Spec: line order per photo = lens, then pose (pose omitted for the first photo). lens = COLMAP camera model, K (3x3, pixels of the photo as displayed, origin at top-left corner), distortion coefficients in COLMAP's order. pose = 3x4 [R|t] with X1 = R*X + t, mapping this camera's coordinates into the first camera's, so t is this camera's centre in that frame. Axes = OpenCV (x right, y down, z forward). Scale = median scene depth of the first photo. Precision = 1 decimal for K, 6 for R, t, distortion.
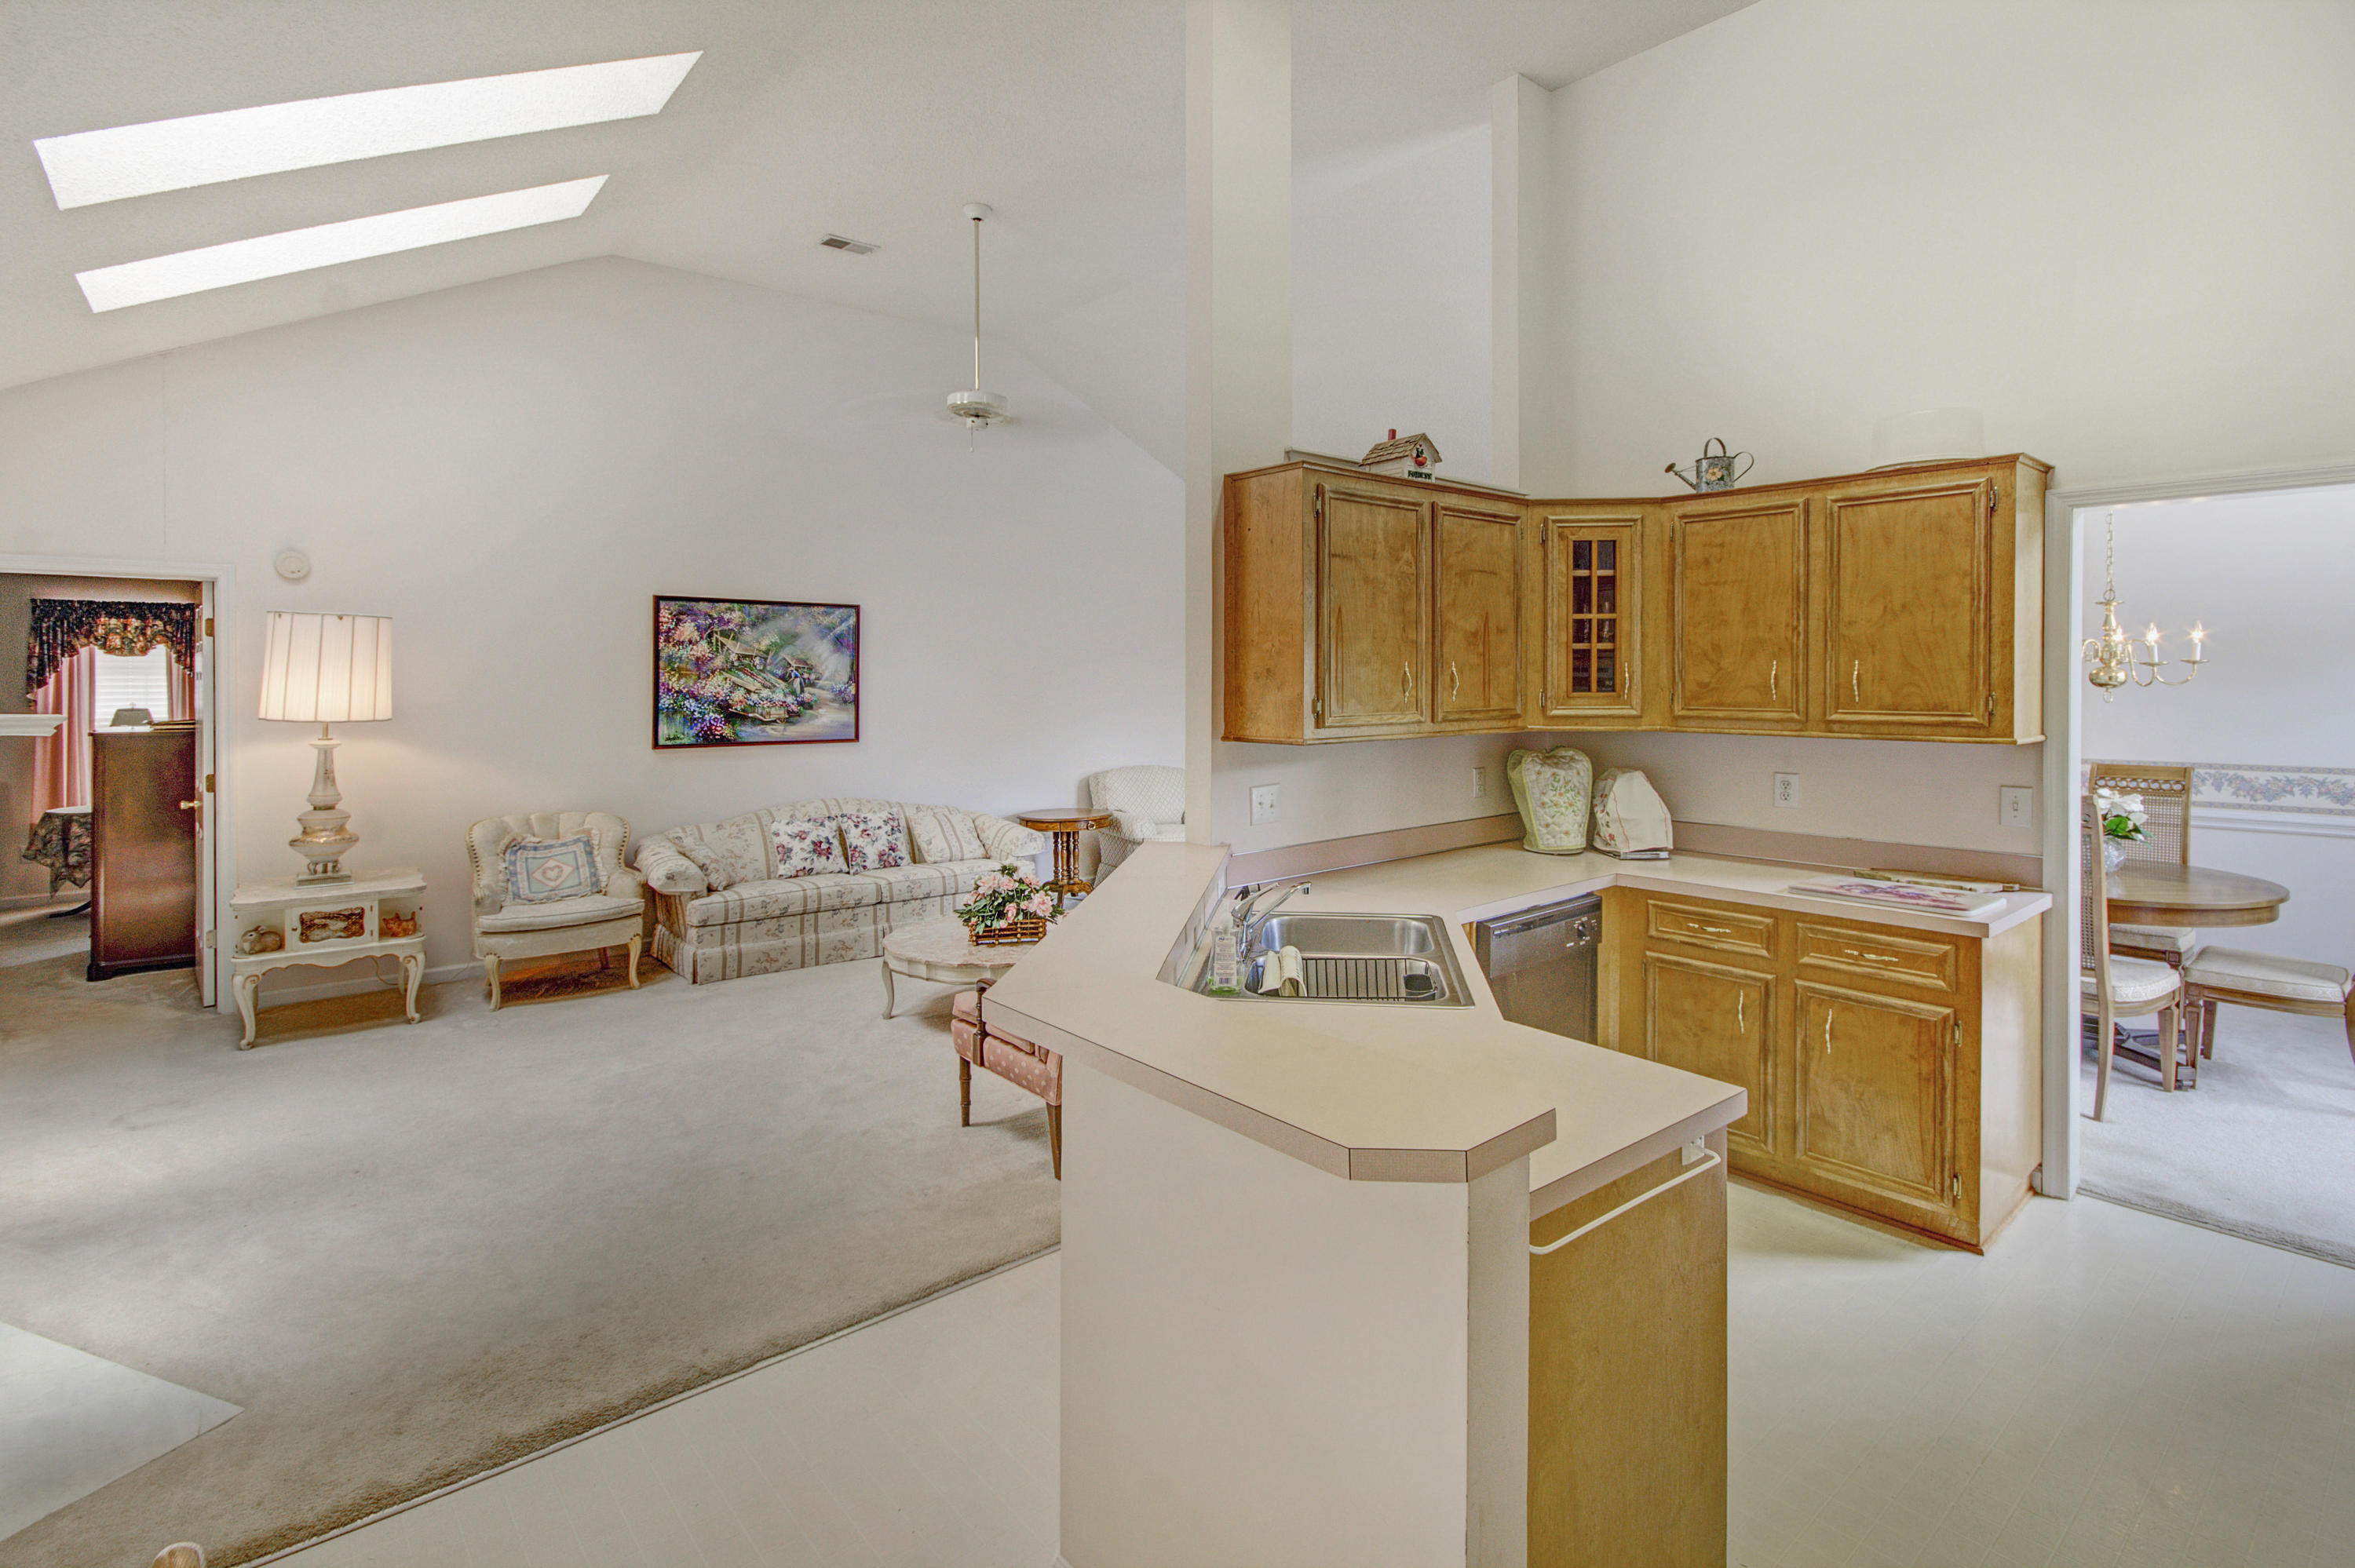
lens RADIAL K [[1060.5, 0, 1185.7], [0, 1060.5, 685.6], [0, 0, 1]] dist [0.035032, -0.019617]
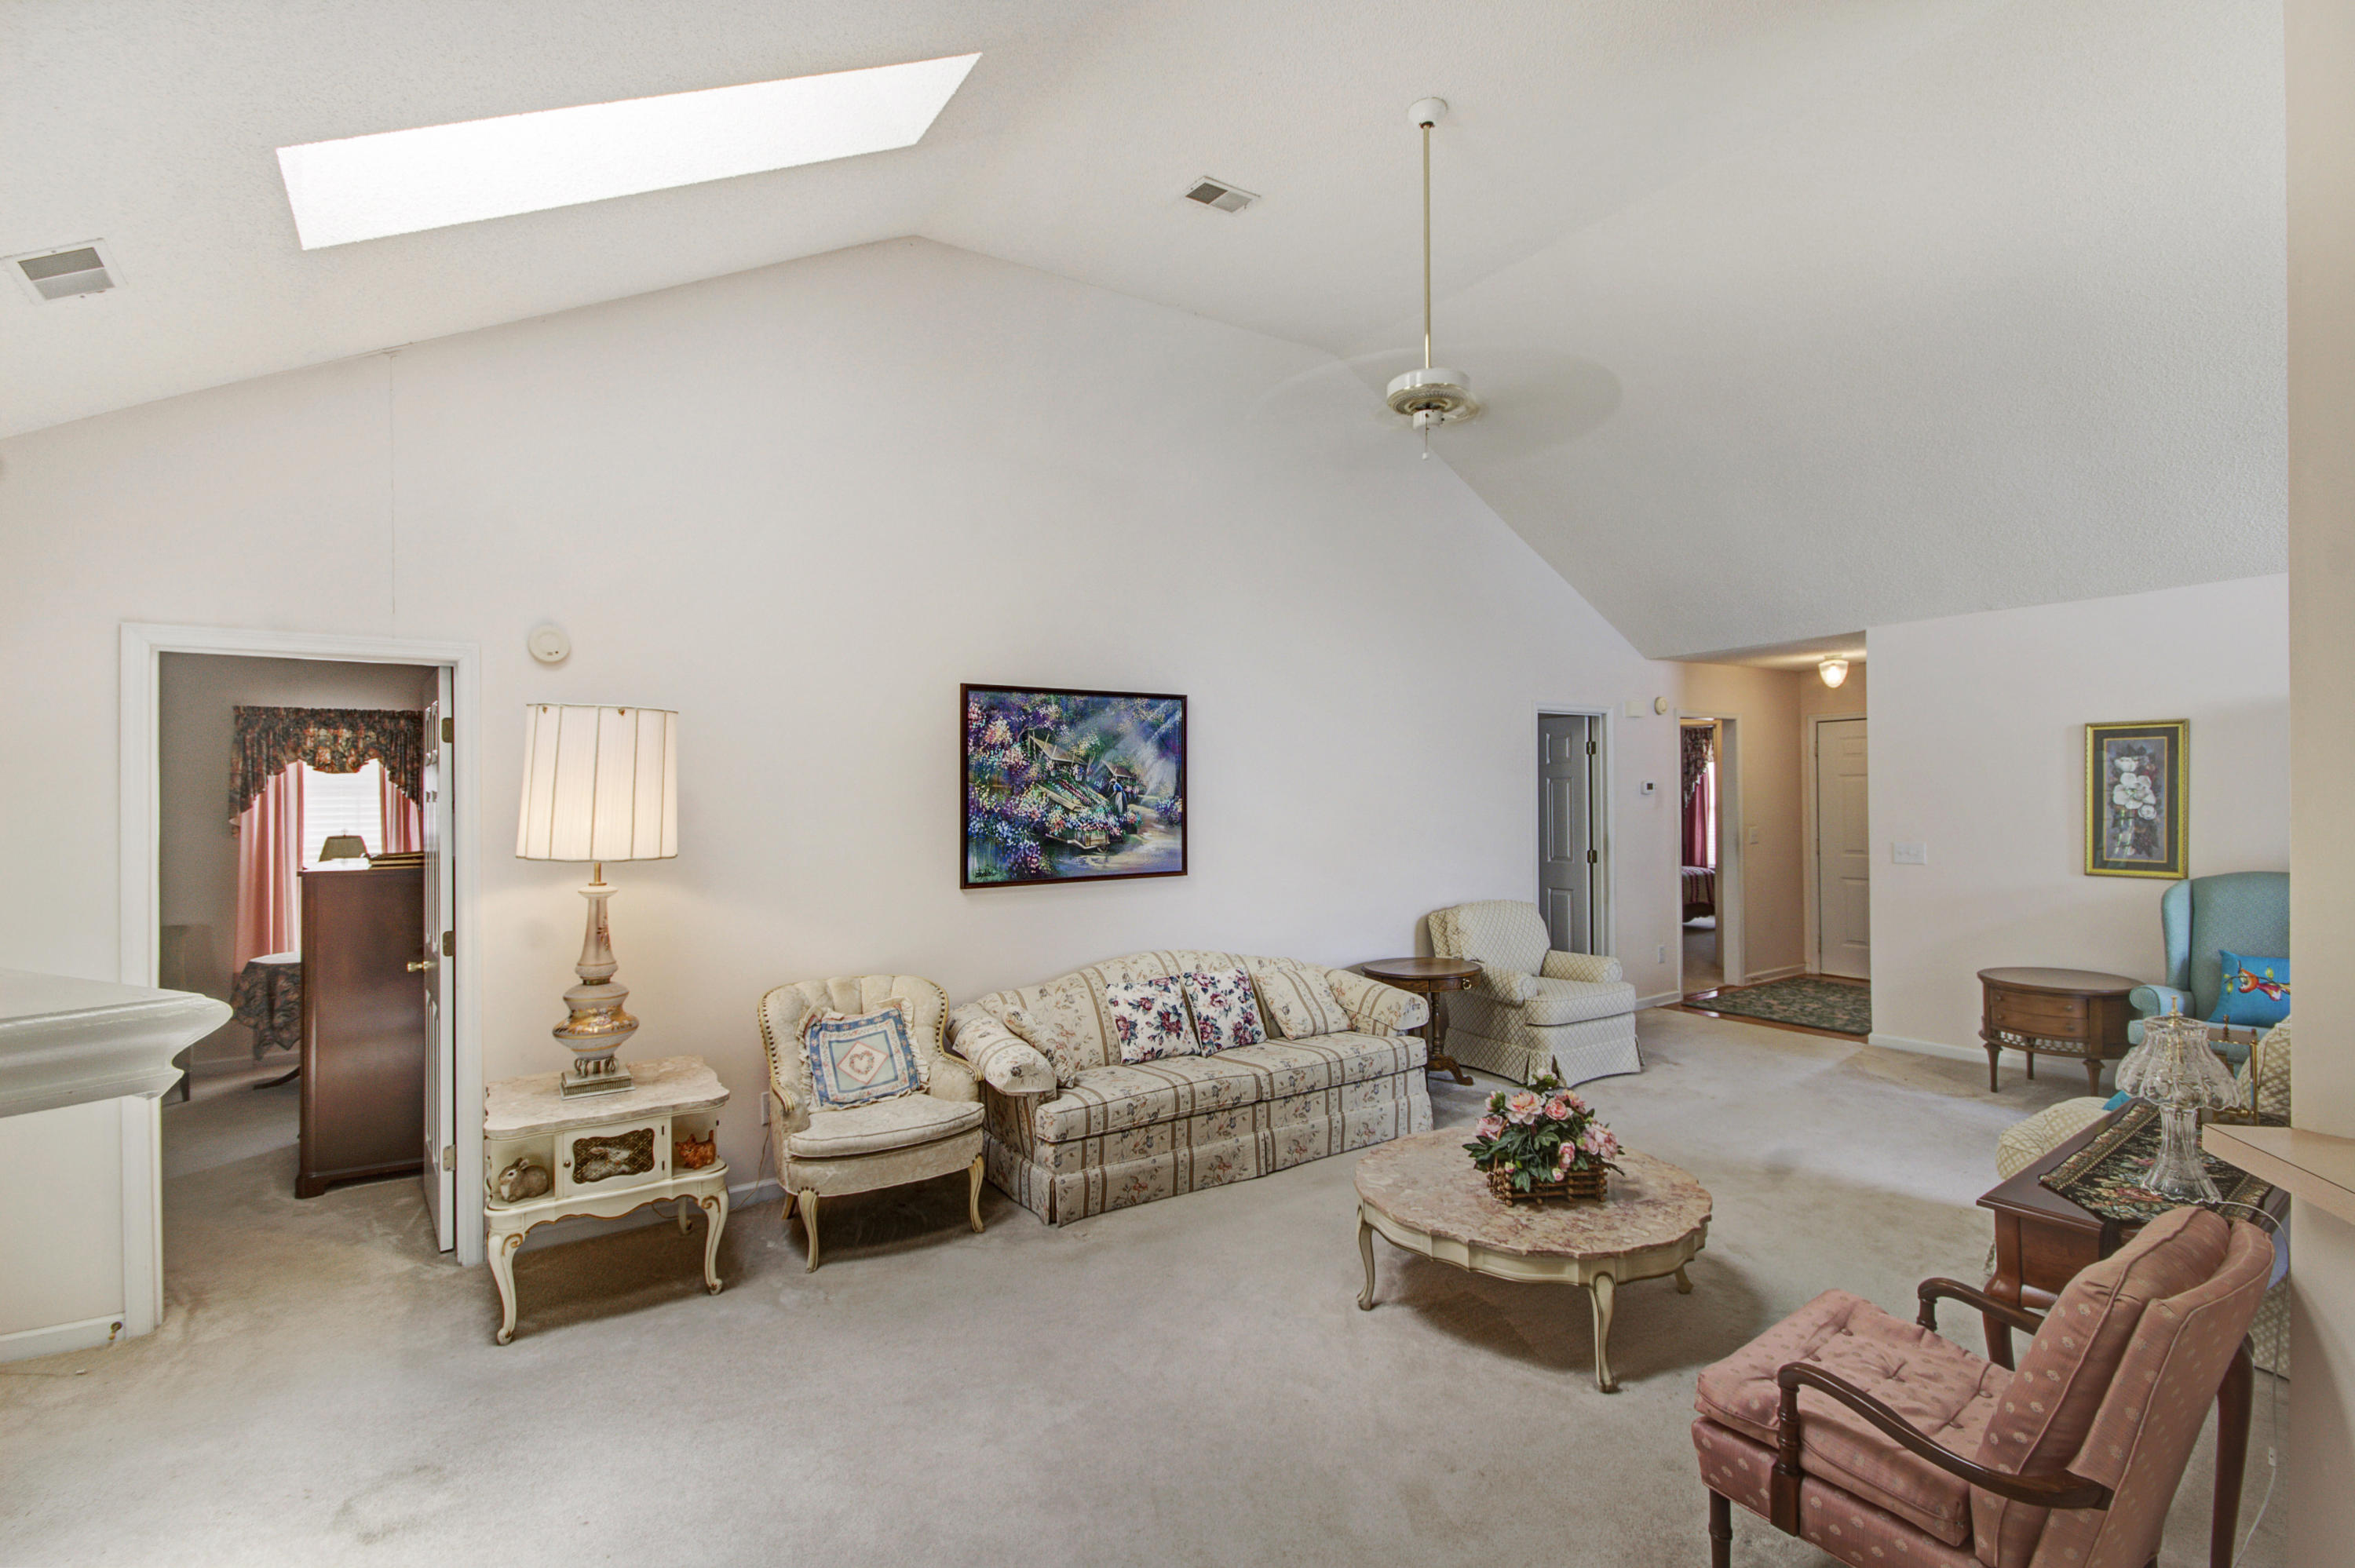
lens RADIAL K [[1113.3, 0, 1177.5], [0, 1113.3, 784.0], [0, 0, 1]] dist [0.002580, -0.000247]
pose [[0.992270, -0.009815, -0.123711, -0.215115], [0.008417, 0.999895, -0.011817, -0.003018], [0.123814, 0.010684, 0.992248, 0.208198]]
